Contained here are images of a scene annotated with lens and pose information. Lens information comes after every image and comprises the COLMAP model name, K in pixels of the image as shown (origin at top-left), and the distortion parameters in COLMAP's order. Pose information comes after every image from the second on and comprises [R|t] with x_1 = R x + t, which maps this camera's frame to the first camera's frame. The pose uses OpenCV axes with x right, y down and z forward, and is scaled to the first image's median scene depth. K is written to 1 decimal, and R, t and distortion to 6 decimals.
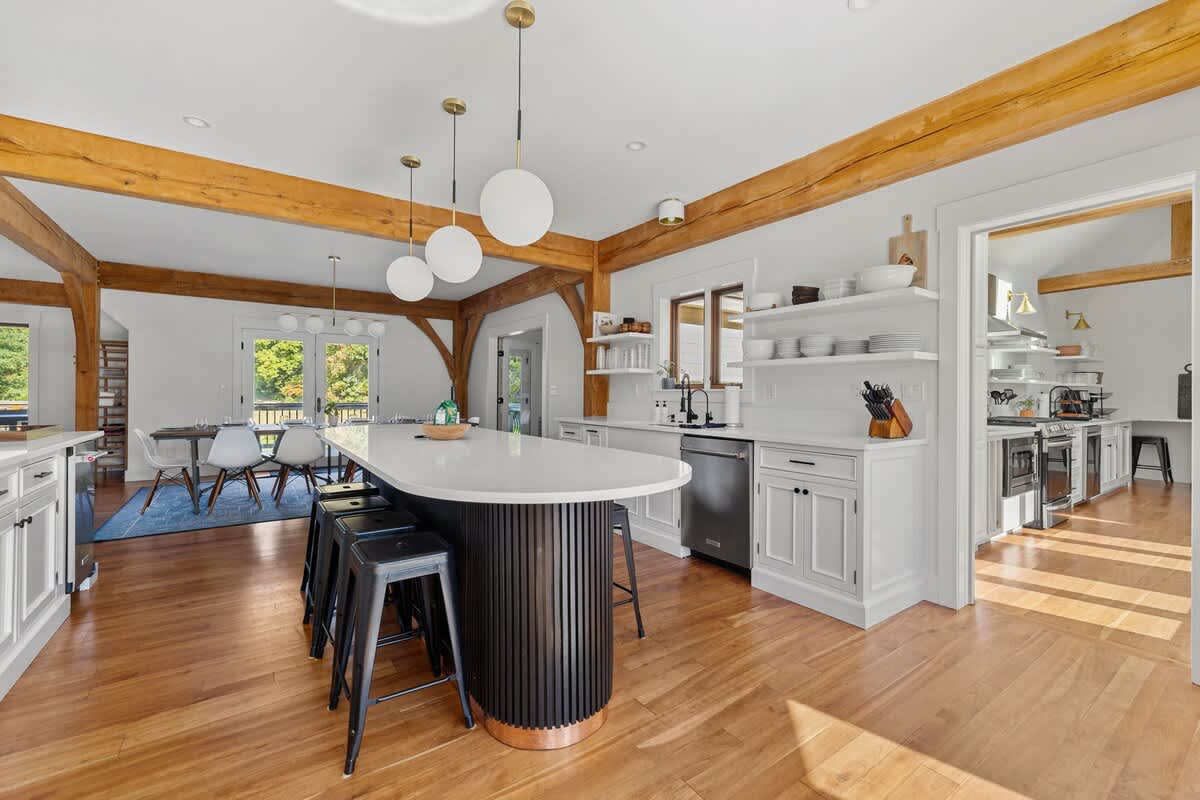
lens RADIAL K [[503.6, 0, 596.7], [0, 503.6, 392.4], [0, 0, 1]] dist [0.003387, 0.000533]
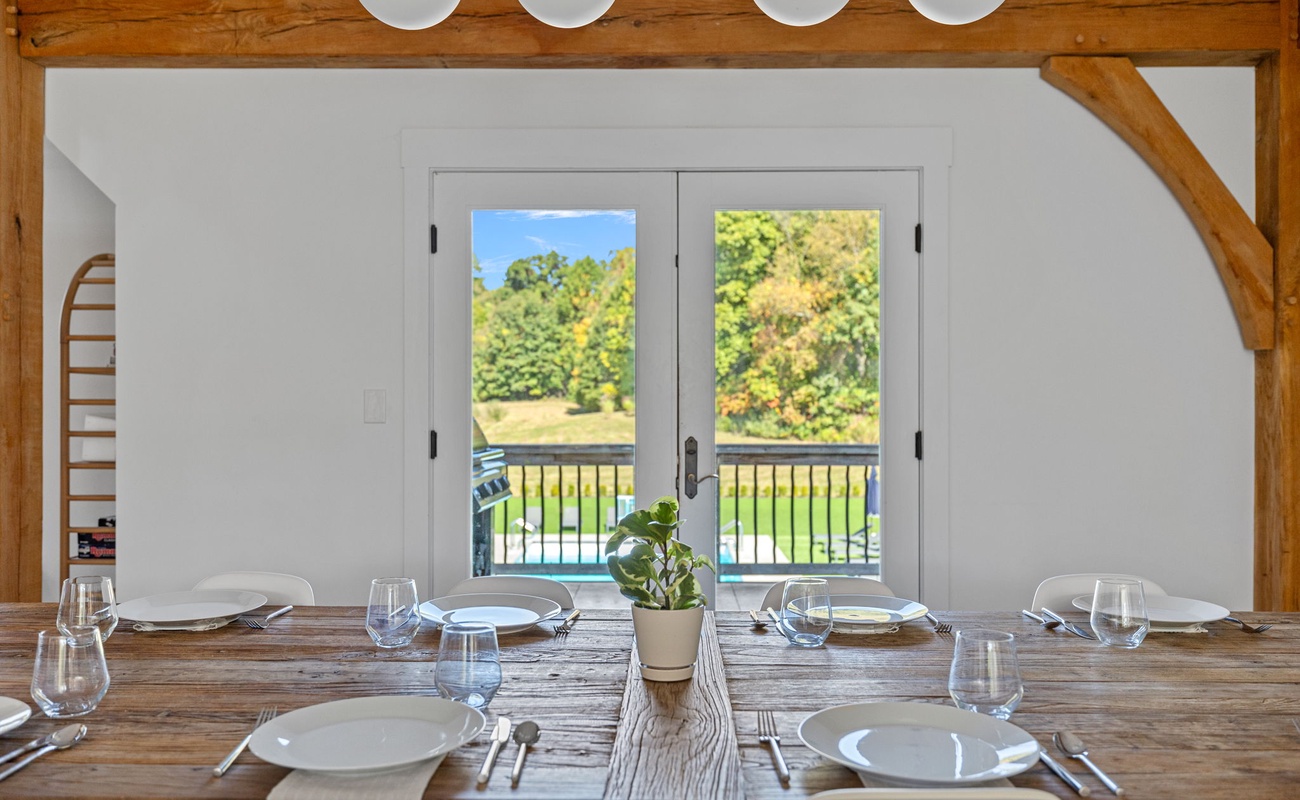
lens RADIAL K [[989.2, 0, 649.5], [0, 989.2, 398.3], [0, 0, 1]] dist [-0.000644, 0.000134]
pose [[0.806741, -0.009682, -0.590826, -0.045066], [0.005116, 0.999943, -0.009400, -0.000621], [0.590884, 0.004561, 0.806744, 0.095002]]
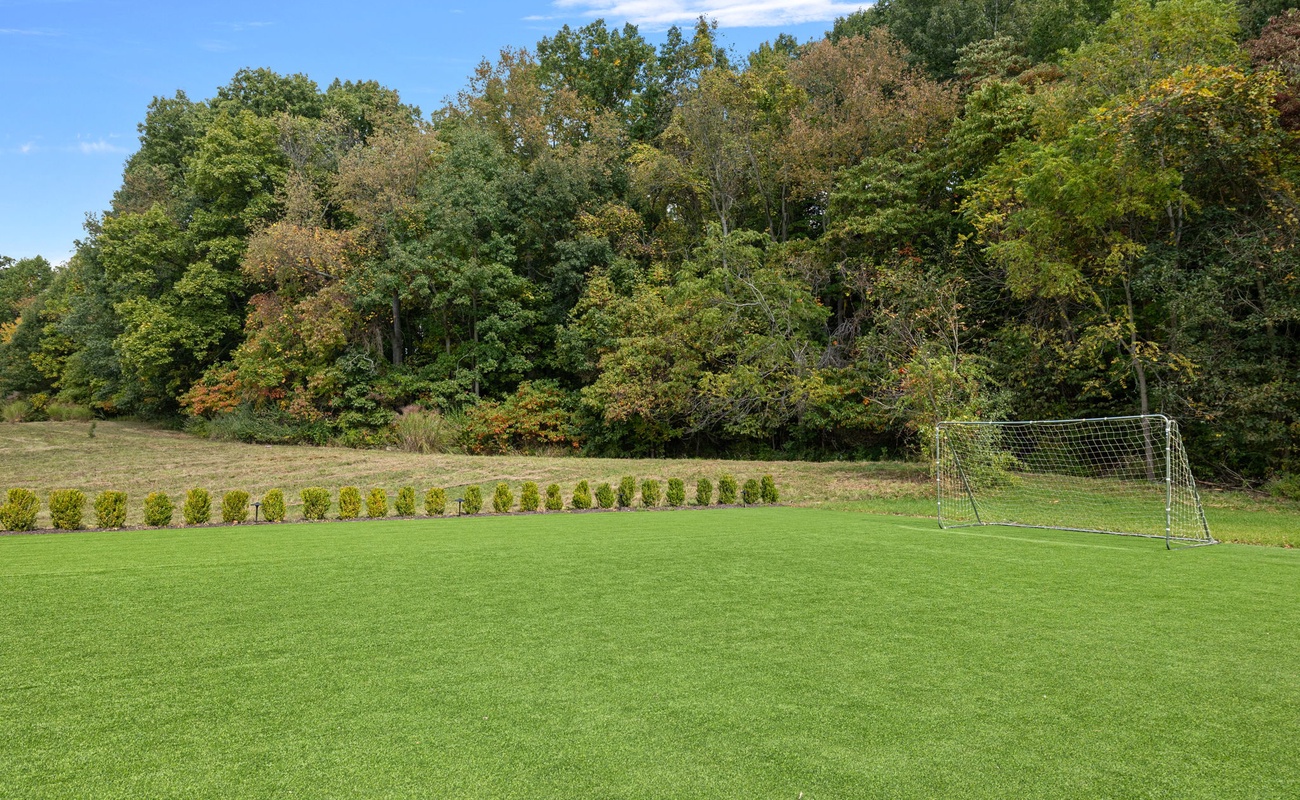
lens RADIAL K [[758.8, 0, 652.8], [0, 758.8, 399.1], [0, 0, 1]] dist [-0.019014, 0.000027]
pose [[0.999441, -0.004147, -0.033168, -0.250905], [0.001853, 0.997623, -0.068888, 0.038745], [0.033374, 0.068788, 0.997073, 0.452802]]
